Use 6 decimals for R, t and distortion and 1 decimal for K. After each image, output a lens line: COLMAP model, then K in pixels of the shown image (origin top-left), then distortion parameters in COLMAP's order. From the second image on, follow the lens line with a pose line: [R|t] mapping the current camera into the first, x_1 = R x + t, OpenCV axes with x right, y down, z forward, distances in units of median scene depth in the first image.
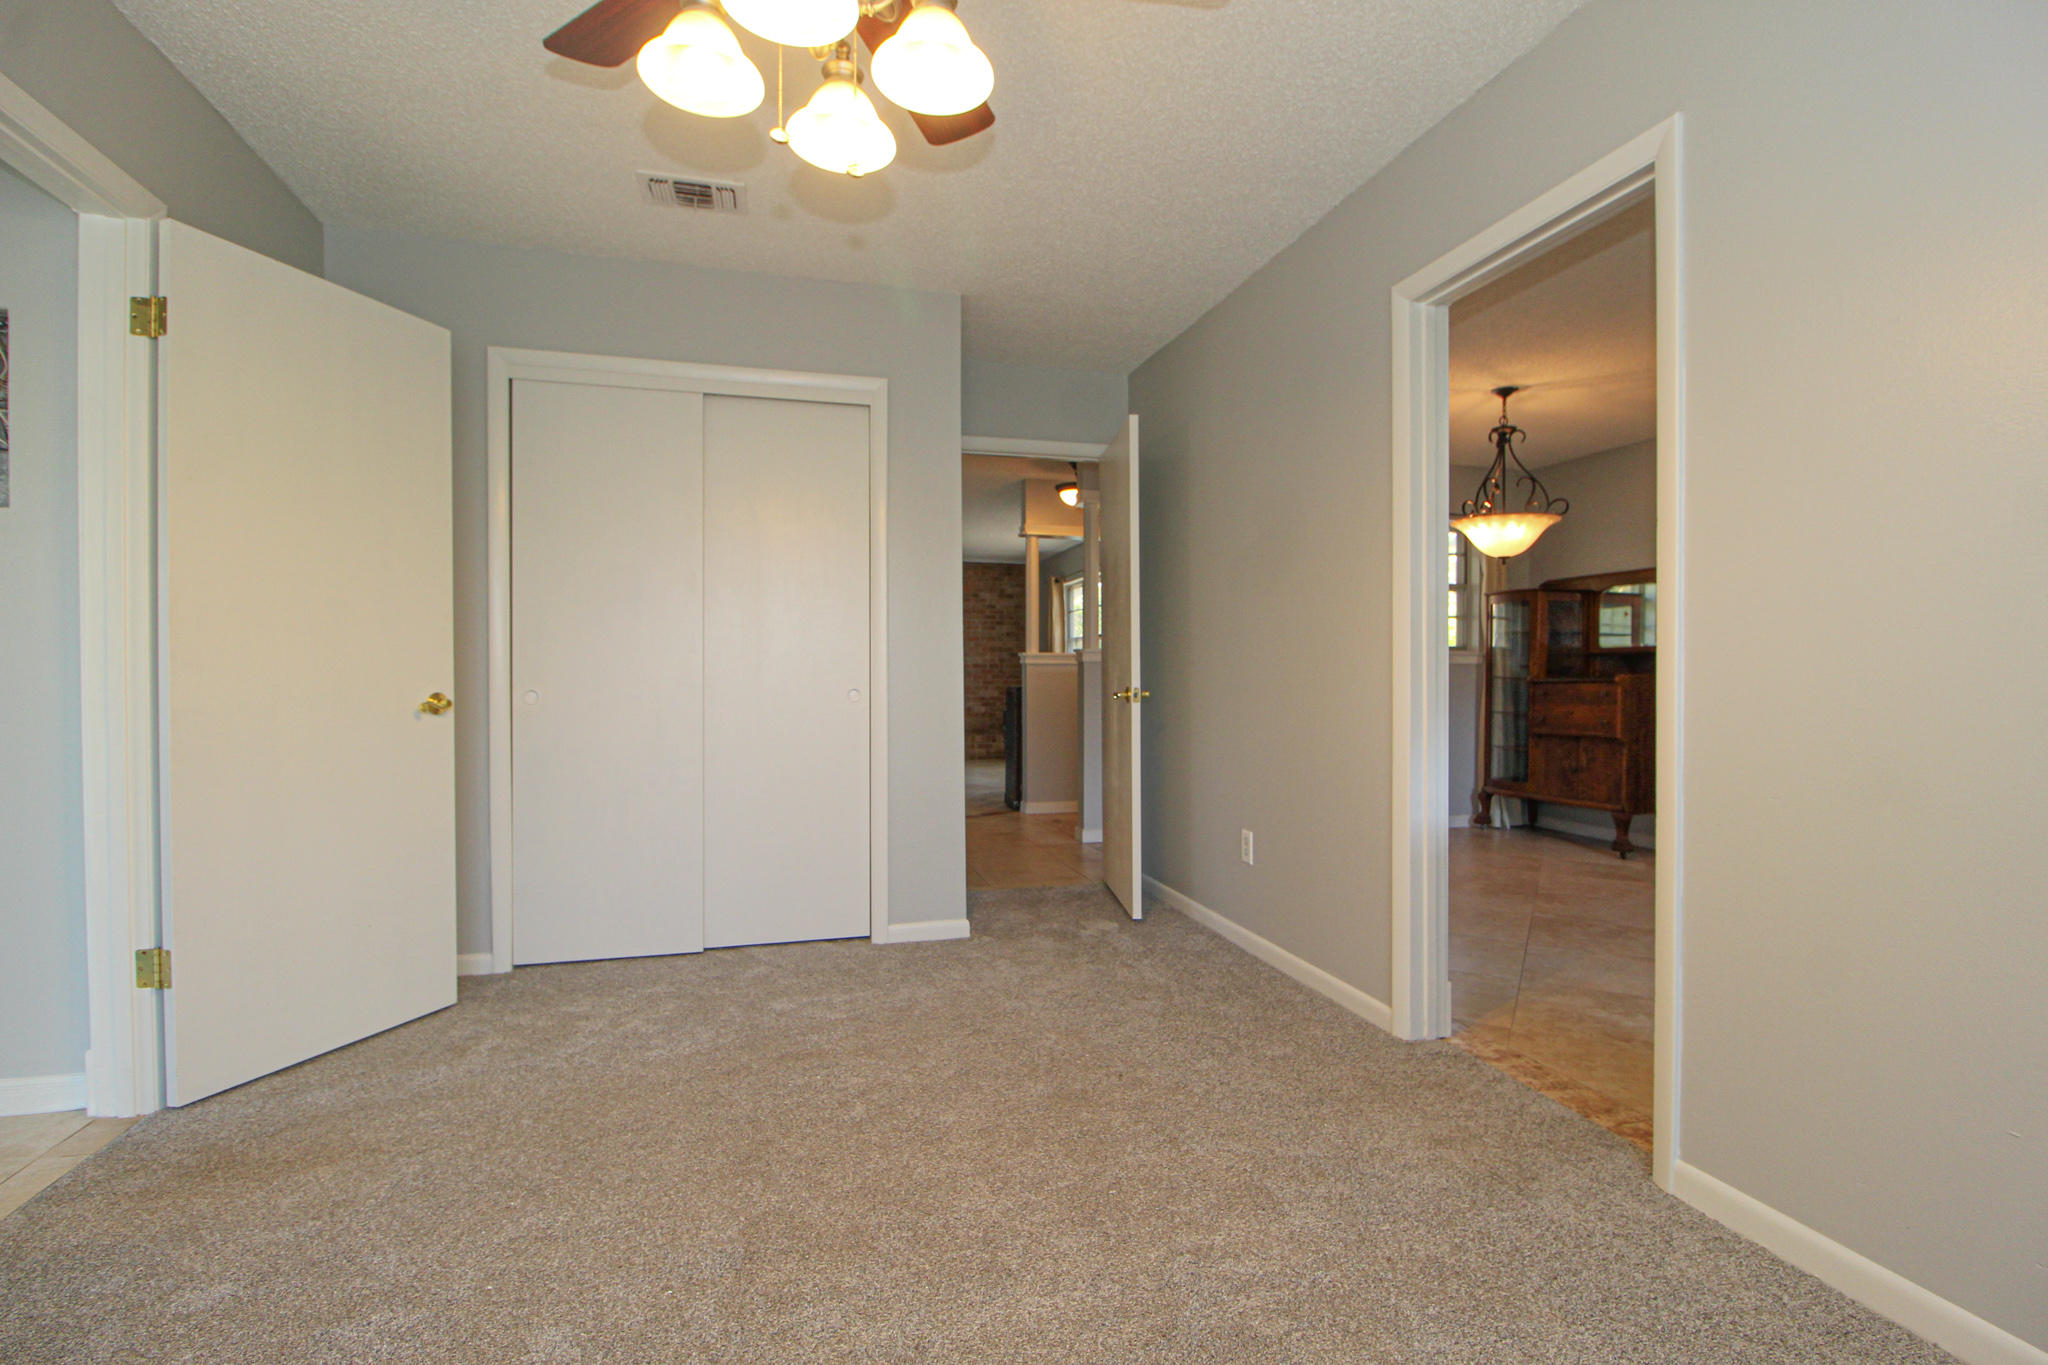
lens RADIAL K [[958.7, 0, 1042.8], [0, 958.7, 683.9], [0, 0, 1]] dist [-0.000596, -0.012582]
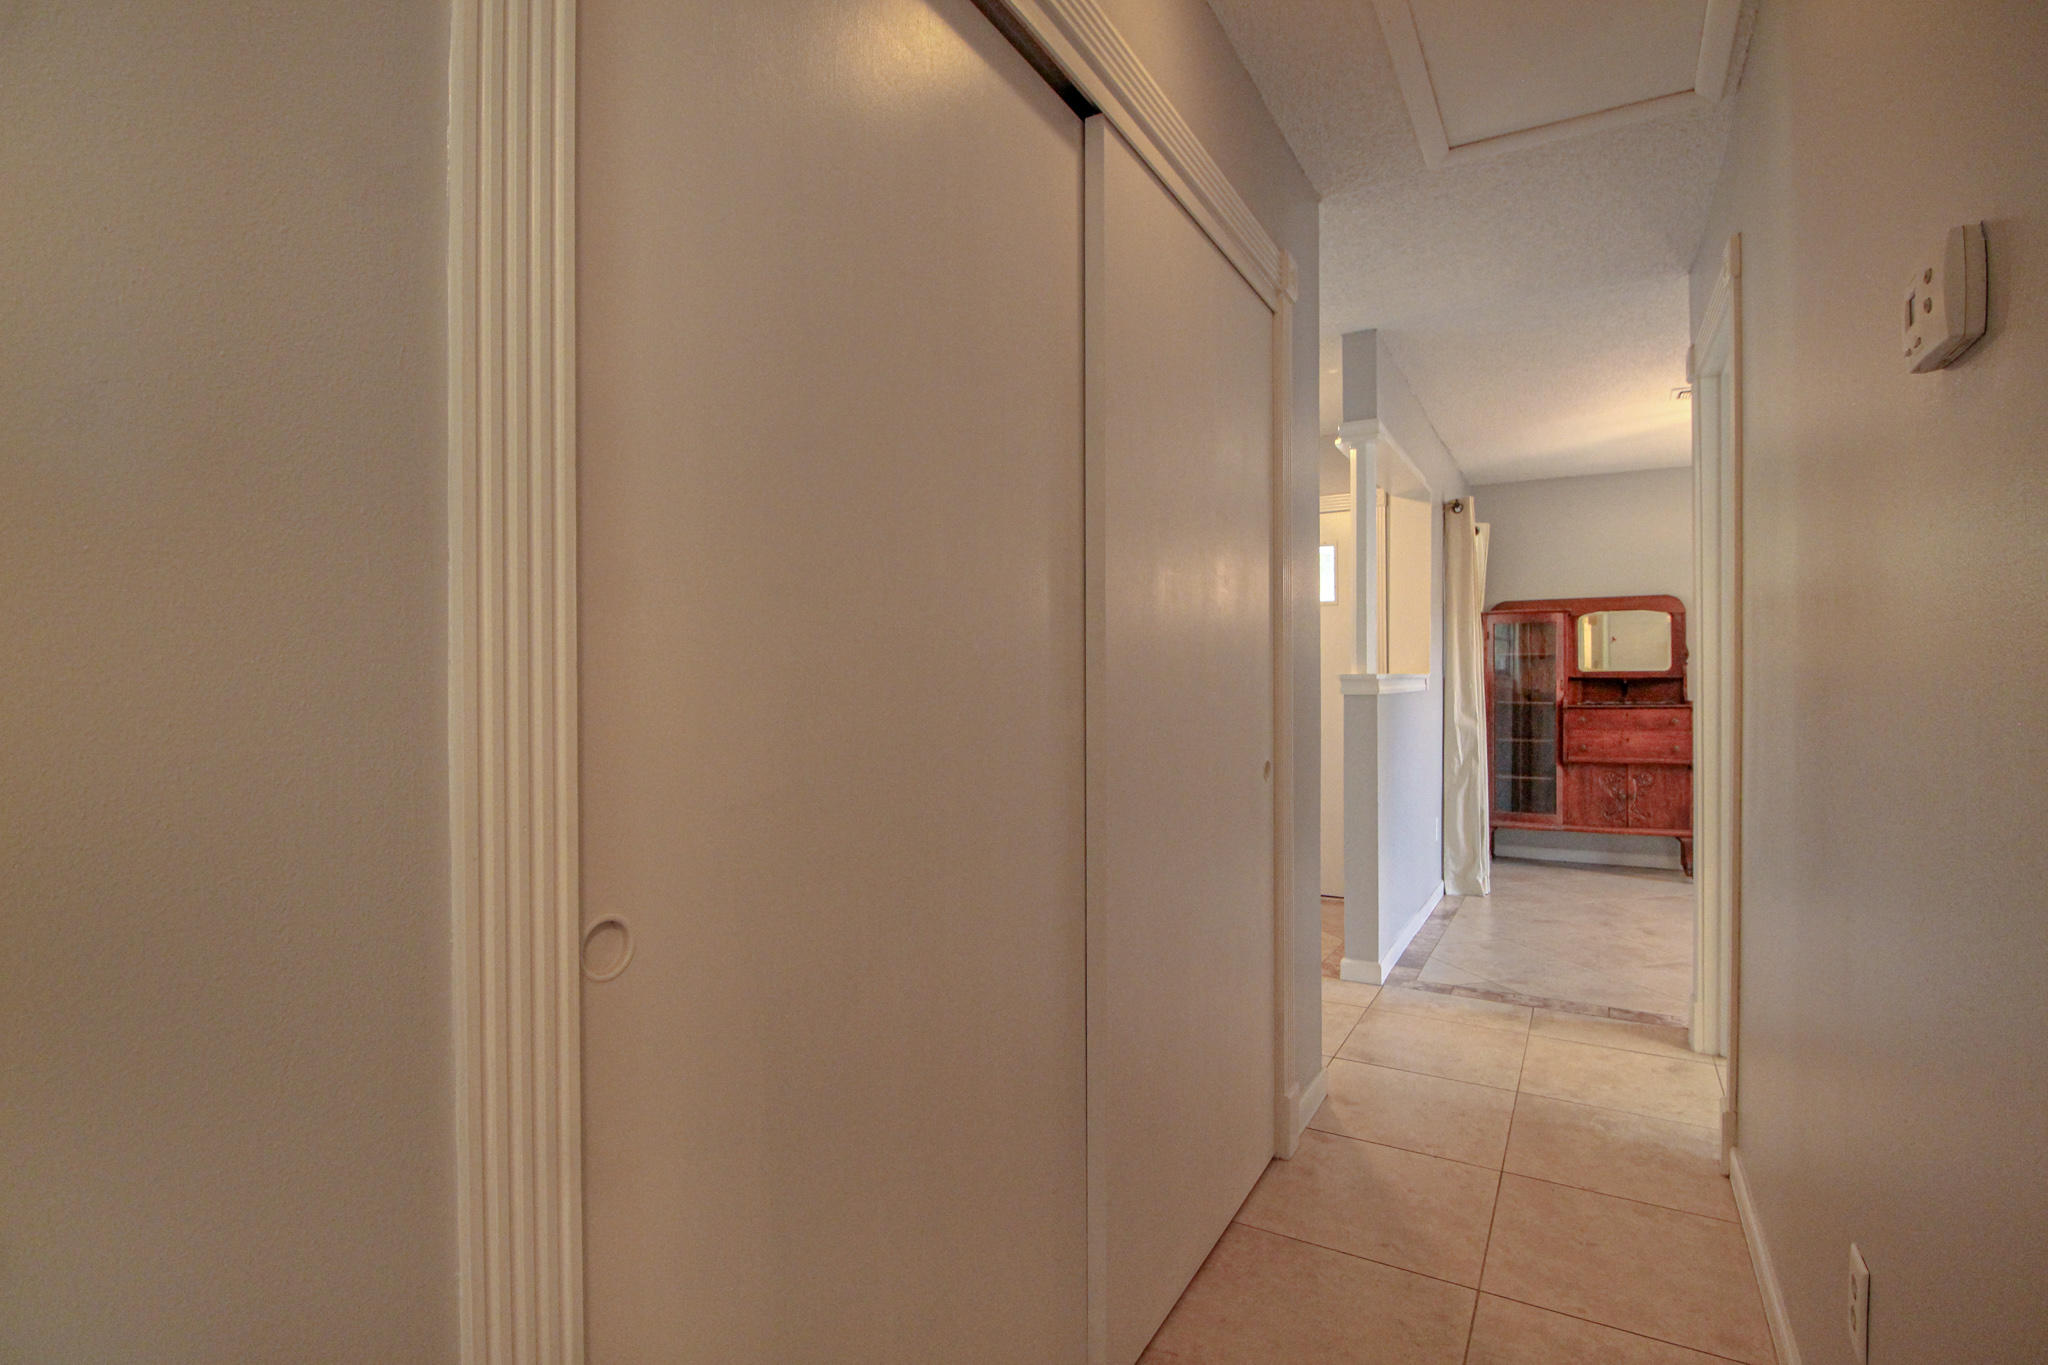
lens RADIAL K [[958.7, 0, 1042.8], [0, 958.7, 683.9], [0, 0, 1]] dist [-0.000596, -0.012582]
pose [[0.721812, -0.013248, 0.691963, -0.547795], [0.017923, 0.999839, 0.000446, -0.037547], [-0.691857, 0.012080, 0.721933, 0.705054]]
